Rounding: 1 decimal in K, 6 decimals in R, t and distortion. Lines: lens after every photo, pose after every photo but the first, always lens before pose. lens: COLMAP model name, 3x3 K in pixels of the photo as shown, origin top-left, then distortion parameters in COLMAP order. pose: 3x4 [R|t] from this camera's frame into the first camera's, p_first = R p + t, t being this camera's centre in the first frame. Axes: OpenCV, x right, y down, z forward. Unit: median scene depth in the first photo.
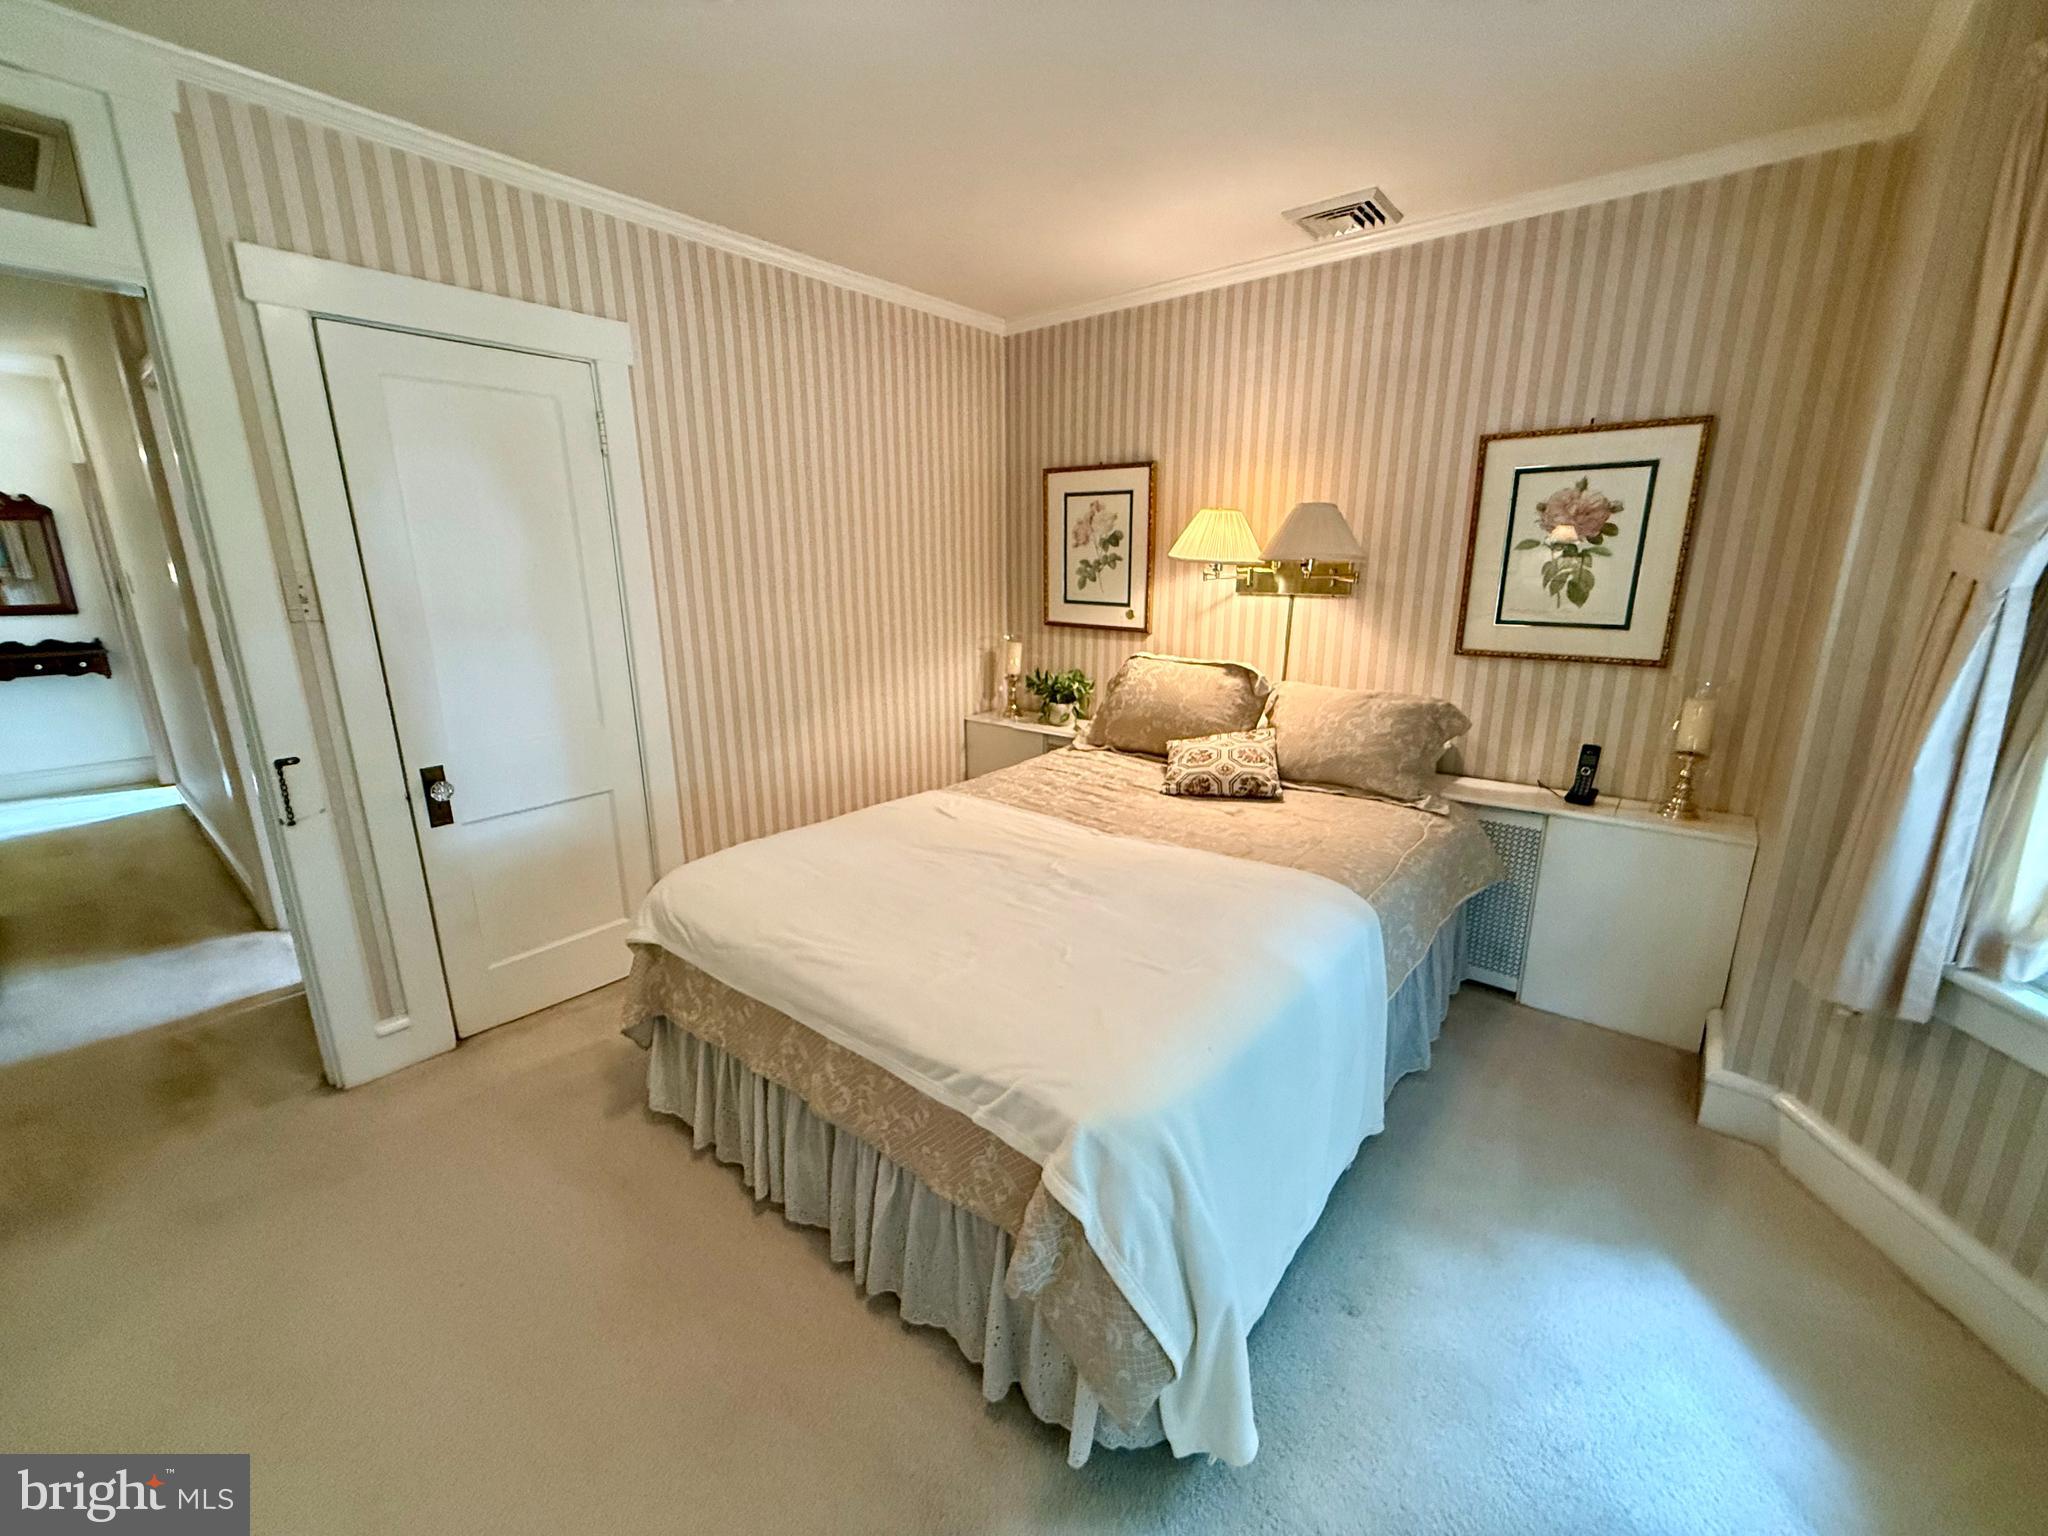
lens RADIAL K [[814.3, 0, 1015.3], [0, 814.3, 764.2], [0, 0, 1]] dist [0.000412, -0.000075]
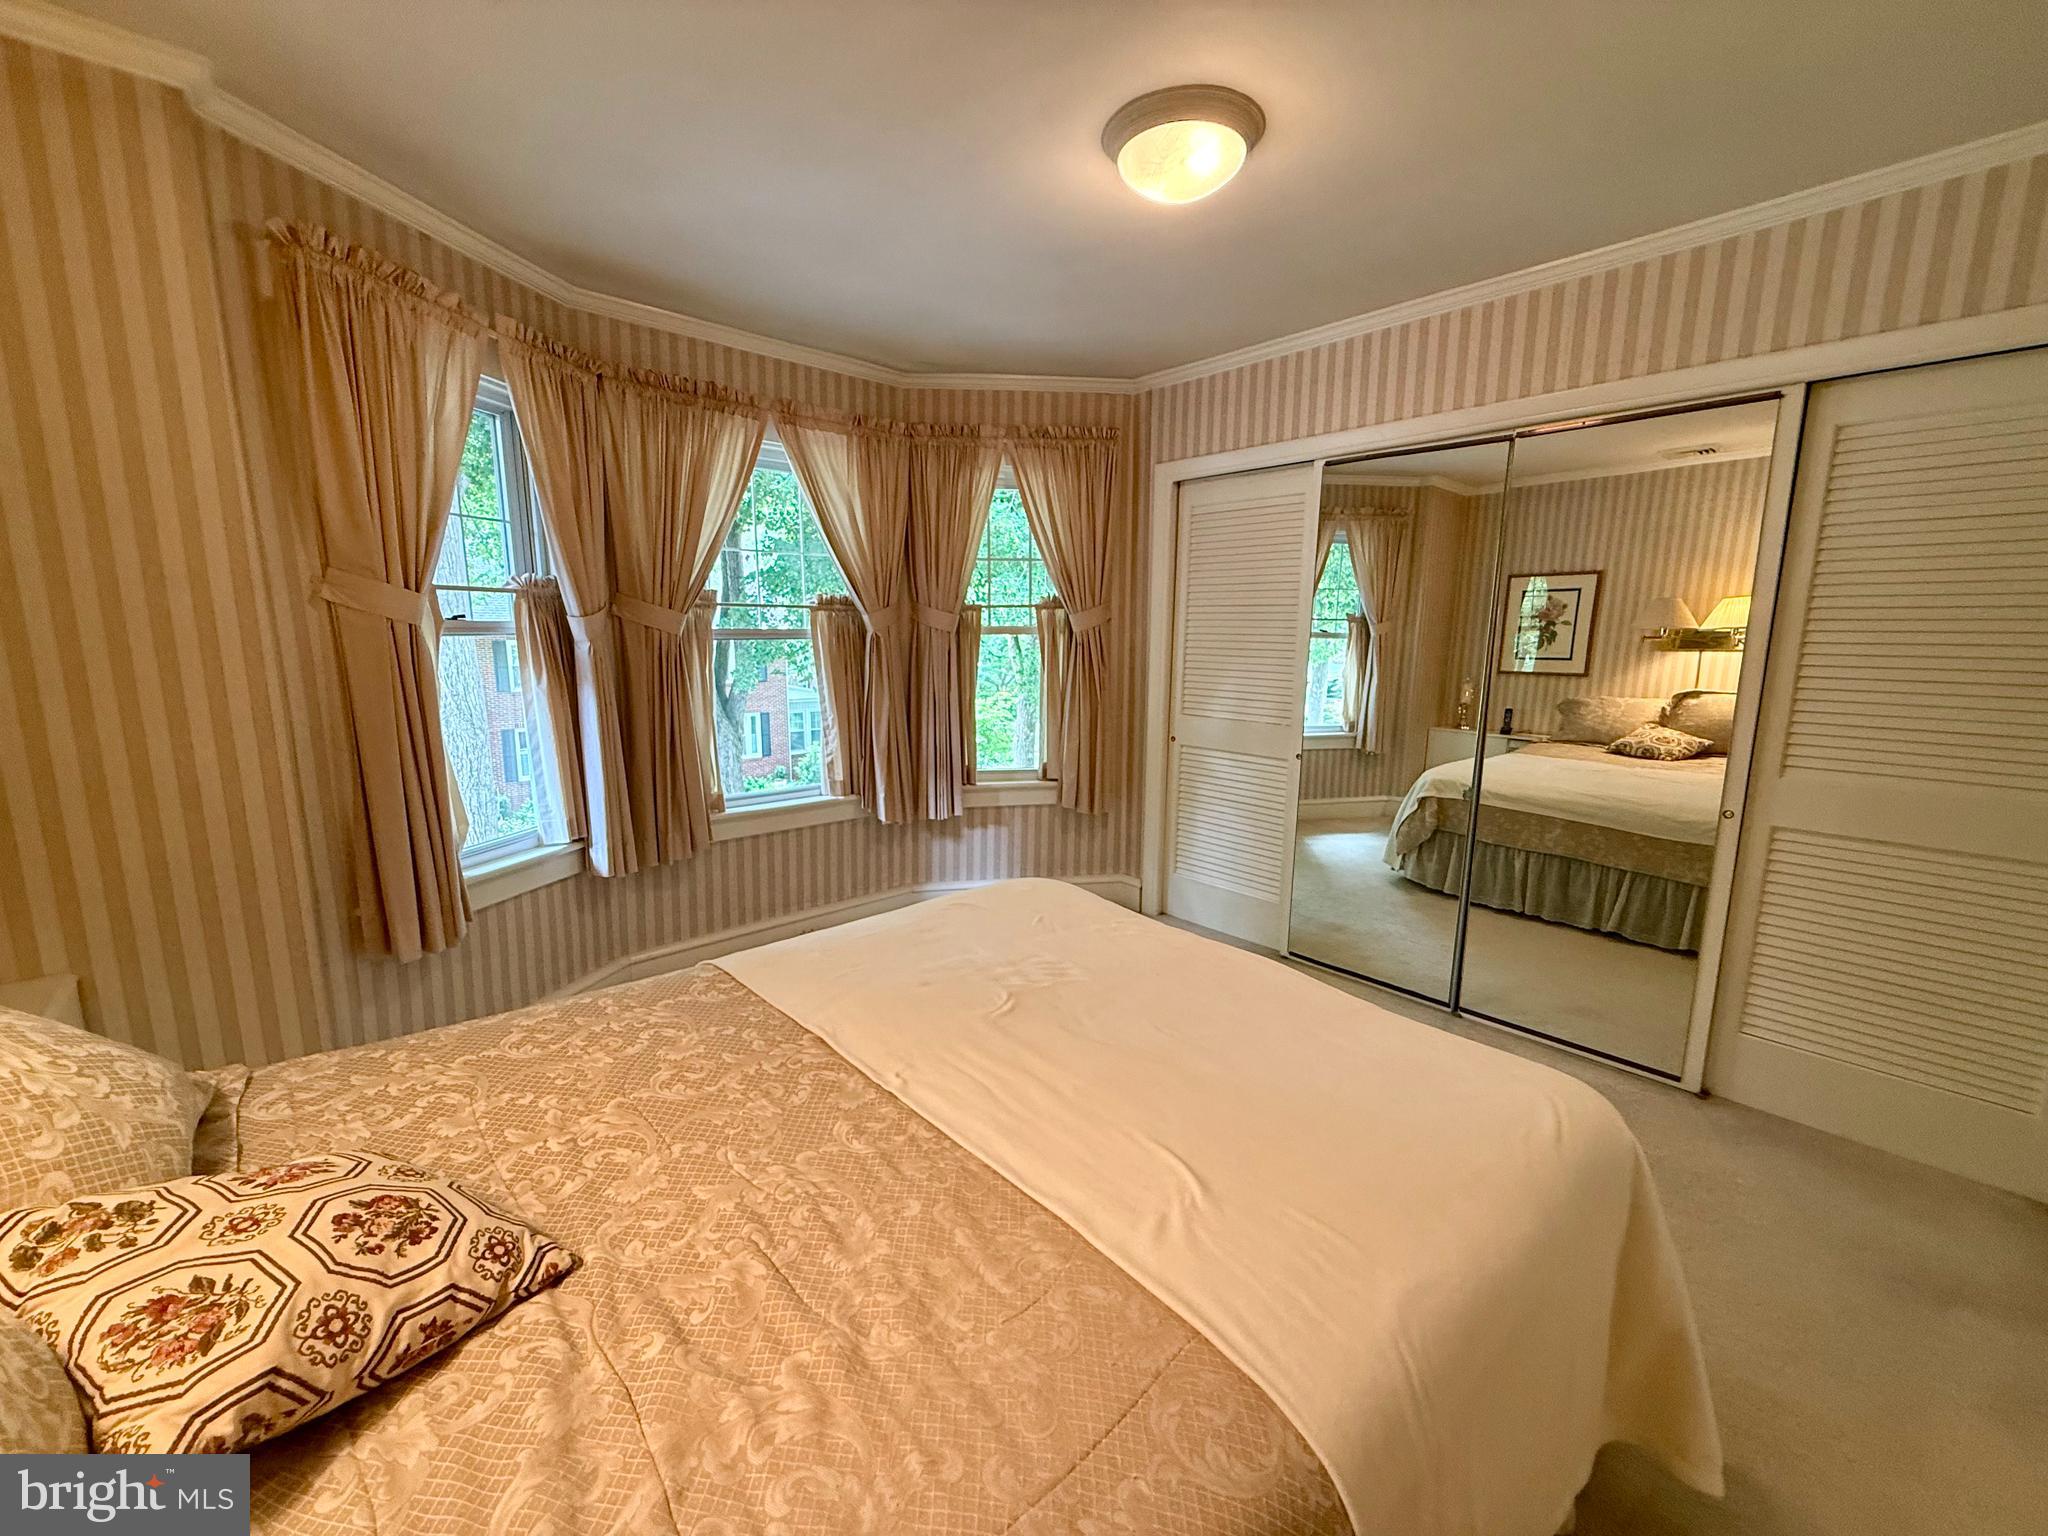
lens RADIAL K [[814.3, 0, 1029.1], [0, 814.3, 769.2], [0, 0, 1]] dist [0.000412, -0.000075]
pose [[-0.988453, -0.030451, 0.148437, -0.065372], [0.033894, 0.910349, 0.412451, -0.306359], [-0.147689, 0.412720, -0.898805, 1.250638]]
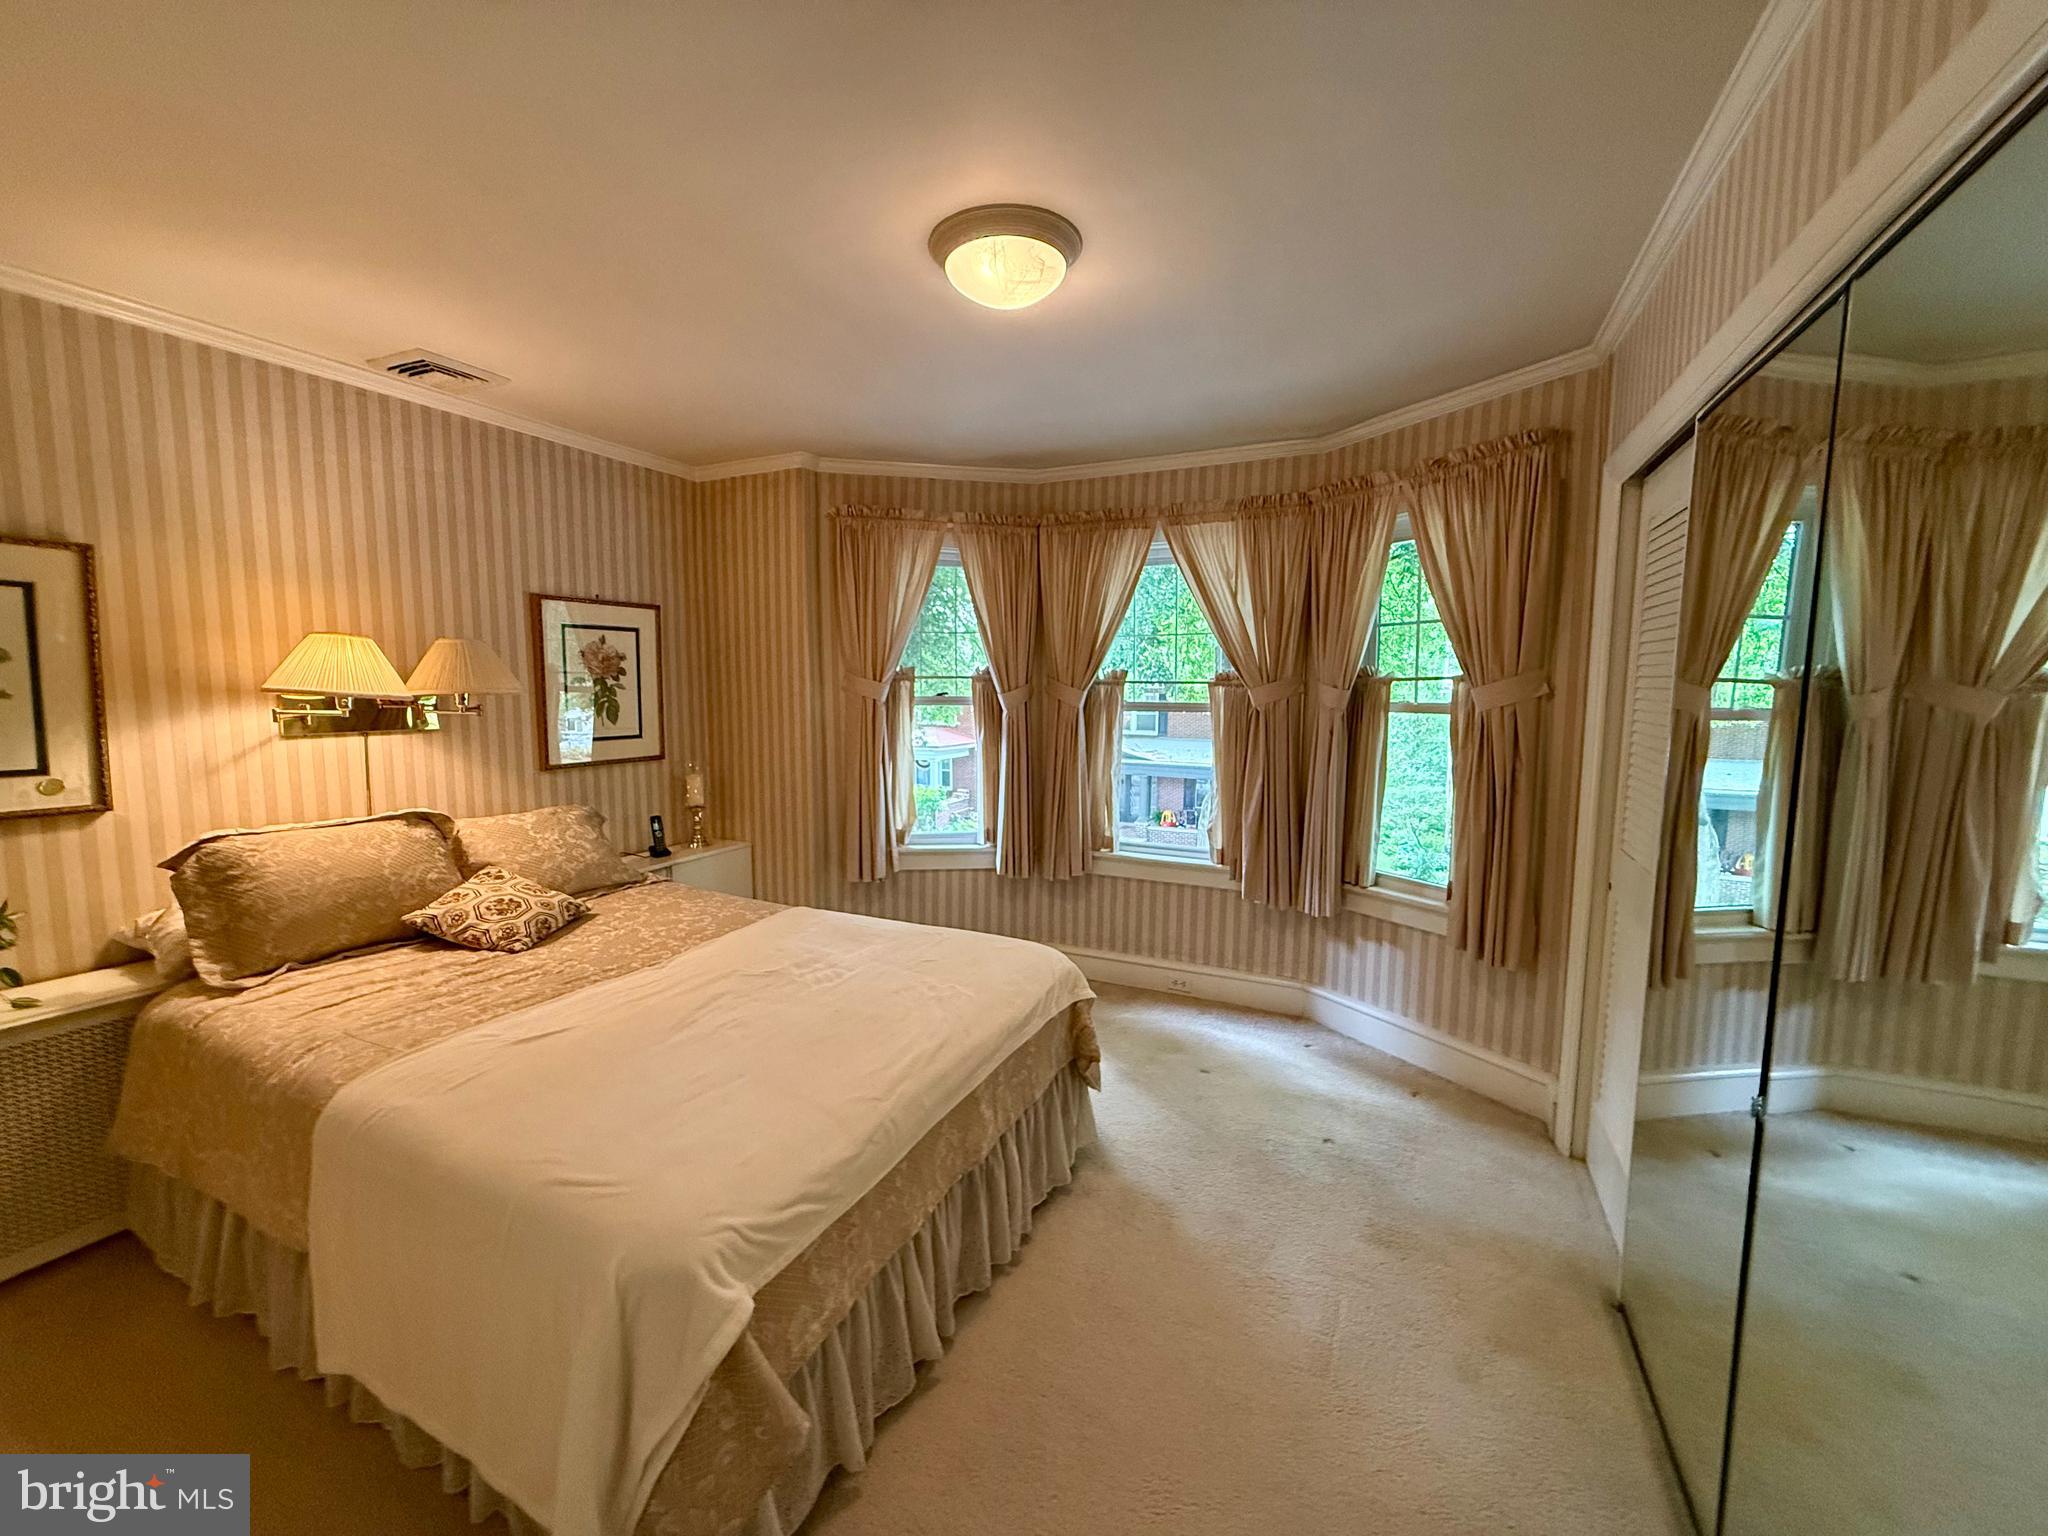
lens RADIAL K [[814.3, 0, 1019.7], [0, 814.3, 761.9], [0, 0, 1]] dist [0.000412, -0.000075]
pose [[-0.229012, -0.089326, 0.969316, -0.819216], [0.241164, 0.959530, 0.145402, -0.167279], [-0.943077, 0.267063, -0.198202, 0.639635]]
